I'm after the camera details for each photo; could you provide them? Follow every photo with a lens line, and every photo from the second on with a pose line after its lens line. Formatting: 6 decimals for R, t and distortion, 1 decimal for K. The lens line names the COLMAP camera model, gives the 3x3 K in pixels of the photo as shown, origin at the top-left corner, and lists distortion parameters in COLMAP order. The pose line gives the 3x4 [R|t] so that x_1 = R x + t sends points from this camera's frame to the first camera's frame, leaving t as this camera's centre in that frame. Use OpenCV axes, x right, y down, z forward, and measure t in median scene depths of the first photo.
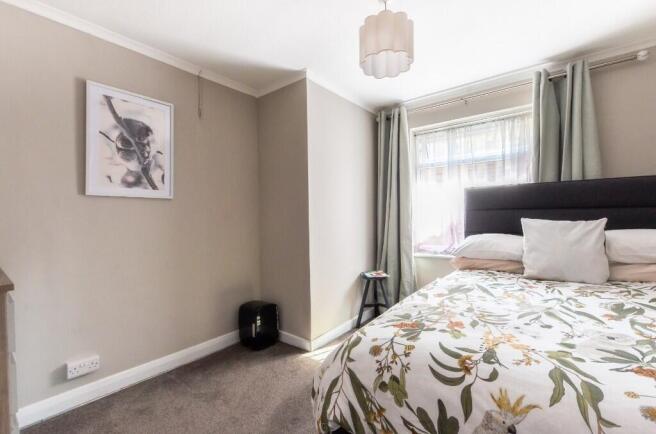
lens RADIAL K [[285.9, 0, 333.0], [0, 285.9, 216.7], [0, 0, 1]] dist [0.000217, -0.003448]
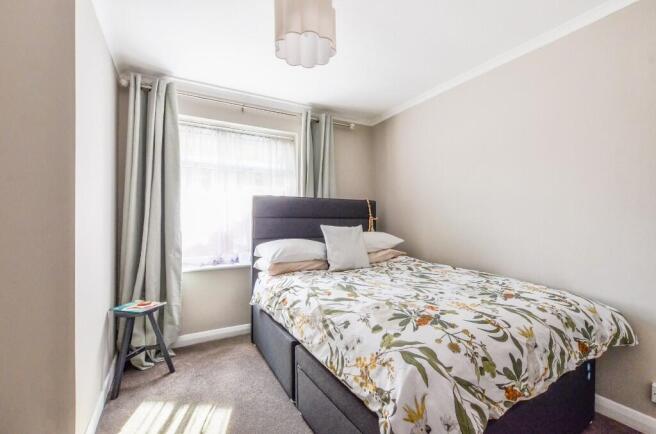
lens RADIAL K [[285.9, 0, 330.4], [0, 285.9, 220.1], [0, 0, 1]] dist [0.000217, -0.003448]
pose [[0.395441, 0.020721, 0.918258, -0.506661], [-0.004332, 0.999776, -0.020696, 0.010233], [-0.918481, 0.004206, 0.395442, 0.501990]]
